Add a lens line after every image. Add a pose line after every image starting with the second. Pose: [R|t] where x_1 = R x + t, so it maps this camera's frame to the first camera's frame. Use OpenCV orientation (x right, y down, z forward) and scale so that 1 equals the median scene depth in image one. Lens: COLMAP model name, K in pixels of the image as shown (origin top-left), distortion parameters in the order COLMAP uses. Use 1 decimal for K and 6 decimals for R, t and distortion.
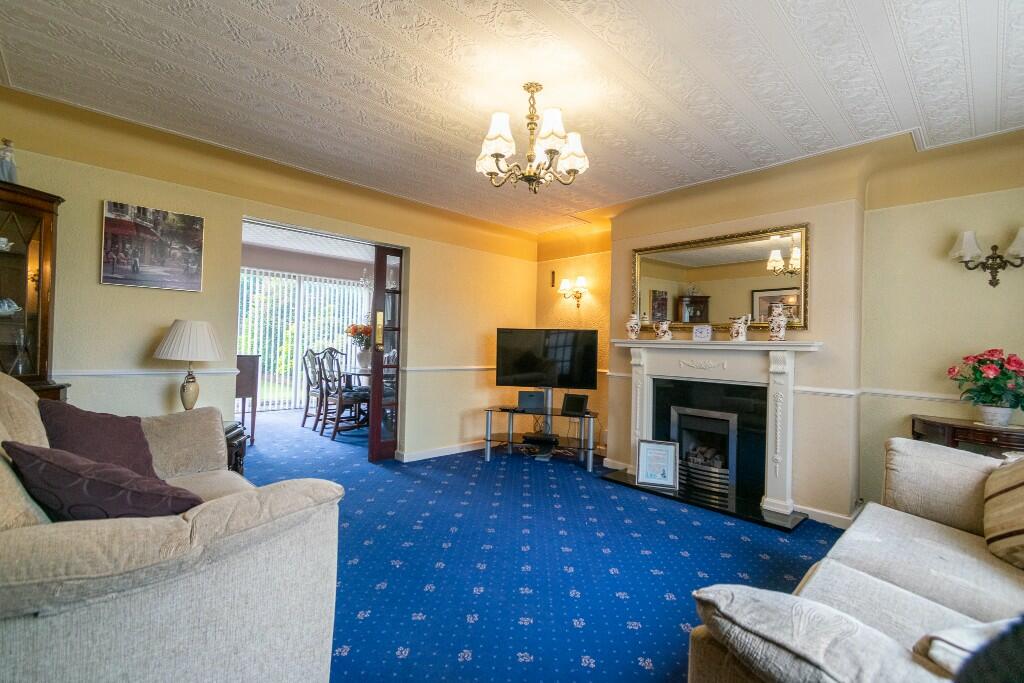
lens RADIAL K [[457.1, 0, 512.9], [0, 457.1, 340.7], [0, 0, 1]] dist [0.004270, 0.000629]
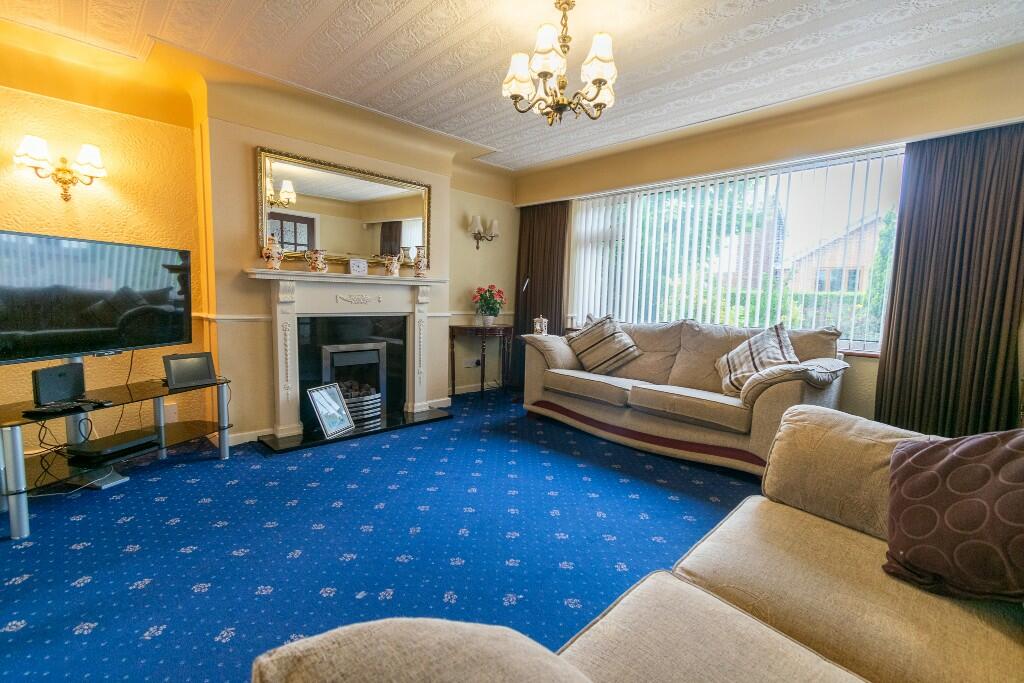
lens RADIAL K [[457.1, 0, 512.5], [0, 457.1, 339.5], [0, 0, 1]] dist [0.004270, 0.000629]
pose [[-0.020361, -0.121602, 0.992370, -0.608642], [-0.033494, 0.992102, 0.120882, 0.008601], [-0.999231, -0.030777, -0.024273, 0.700845]]
